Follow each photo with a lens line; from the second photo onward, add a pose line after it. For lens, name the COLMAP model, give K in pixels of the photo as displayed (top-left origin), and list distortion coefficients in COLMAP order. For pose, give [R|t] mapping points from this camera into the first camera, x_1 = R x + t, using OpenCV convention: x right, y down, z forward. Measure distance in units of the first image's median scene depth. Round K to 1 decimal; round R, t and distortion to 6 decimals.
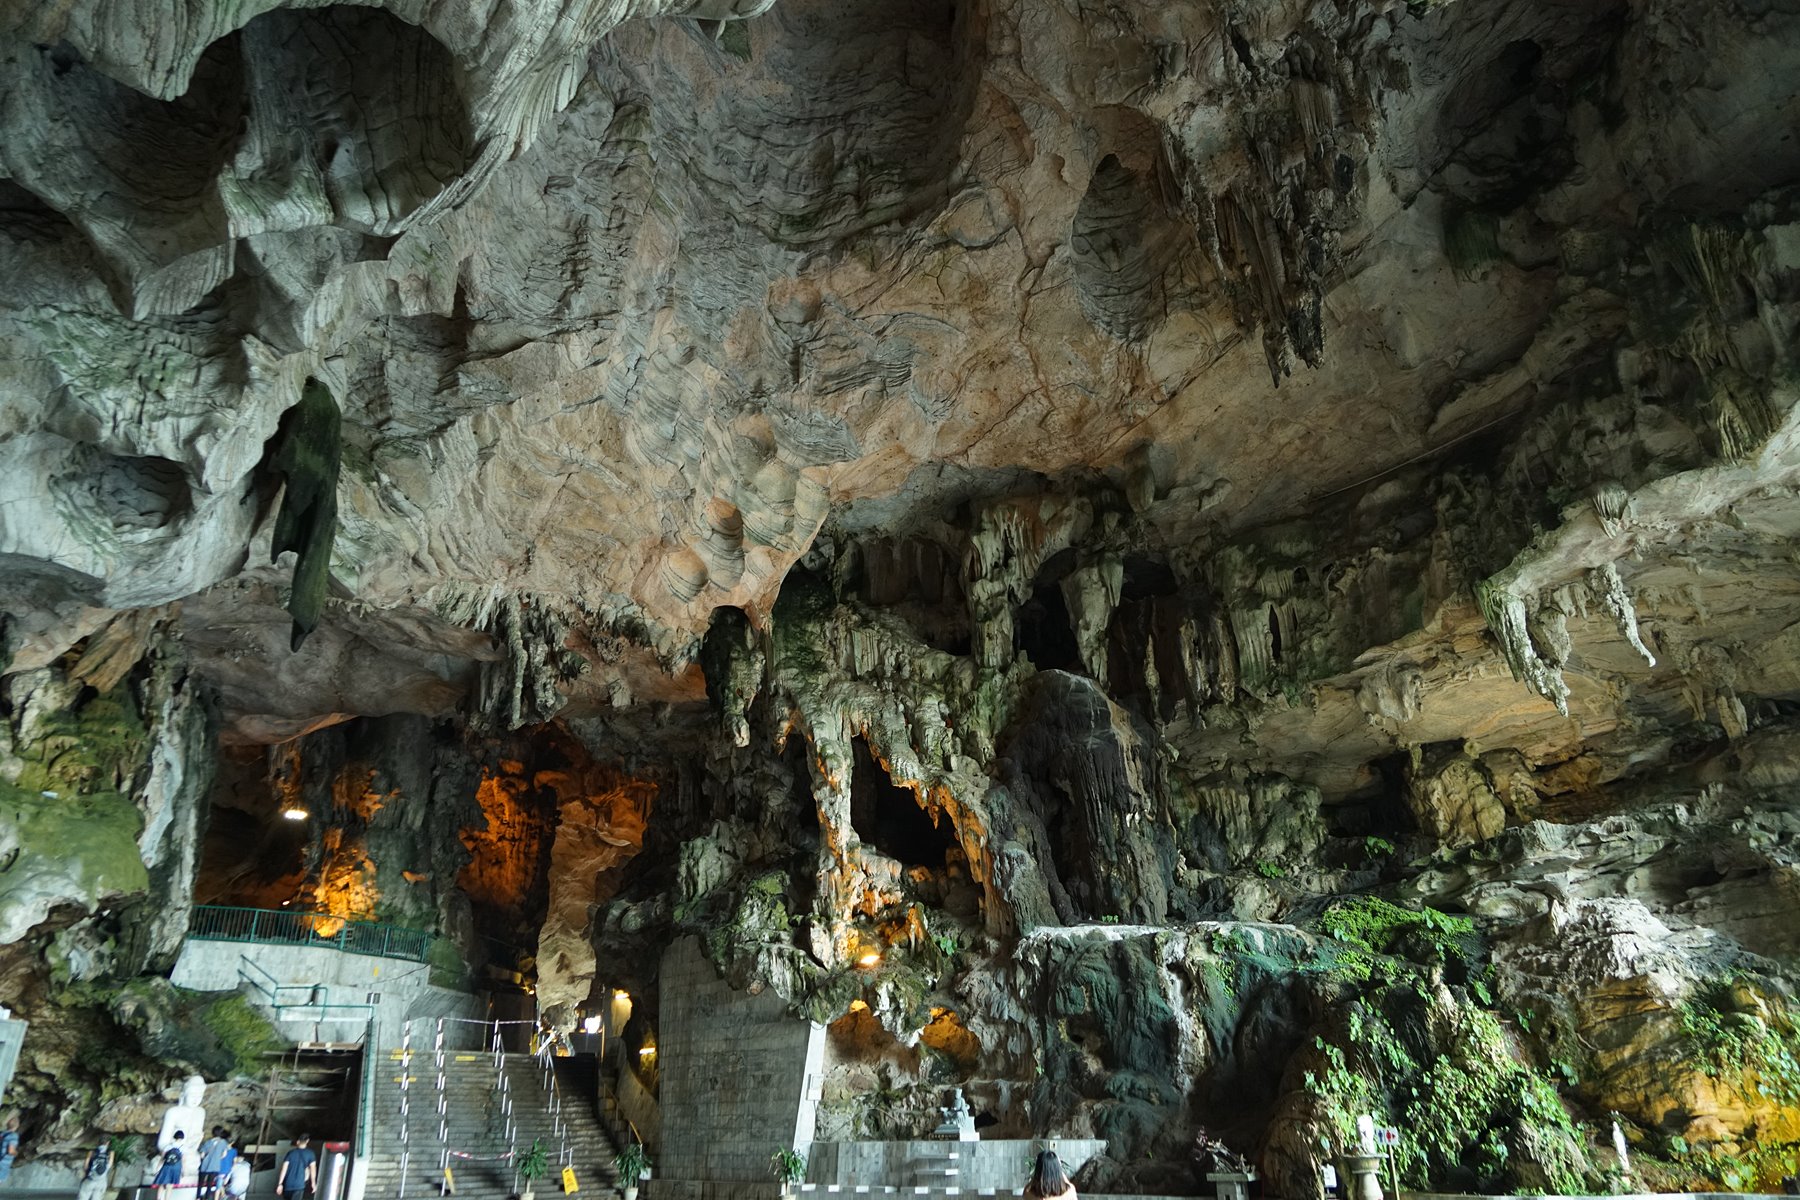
lens RADIAL K [[1188.4, 0, 908.4], [0, 1188.4, 594.3], [0, 0, 1]] dist [-0.038165, 0.024400]
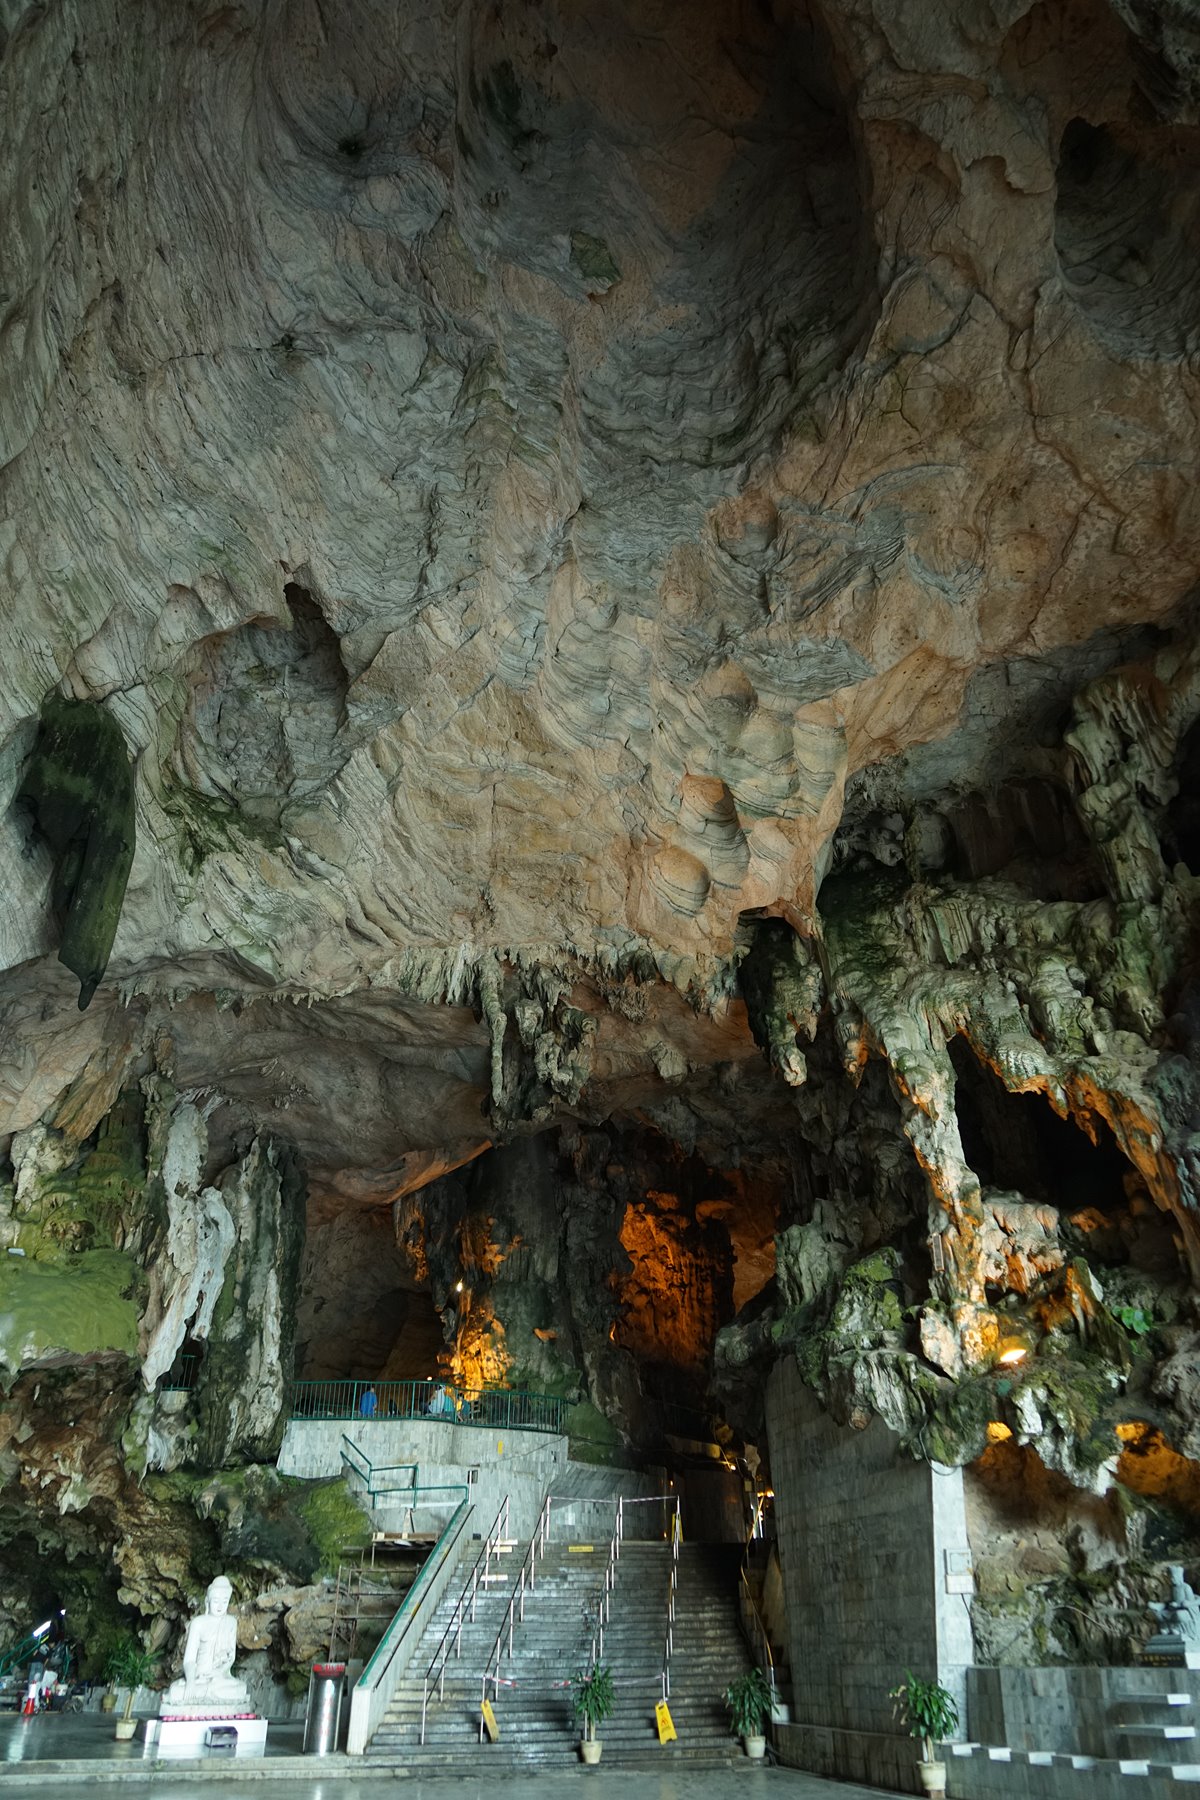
lens RADIAL K [[1188.4, 0, 612.3], [0, 1188.4, 895.1], [0, 0, 1]] dist [-0.038165, 0.024400]
pose [[0.863204, -0.267111, -0.428405, 0.108560], [0.204373, 0.960813, -0.187272, 0.132626], [0.461639, 0.074100, 0.883968, 0.295551]]
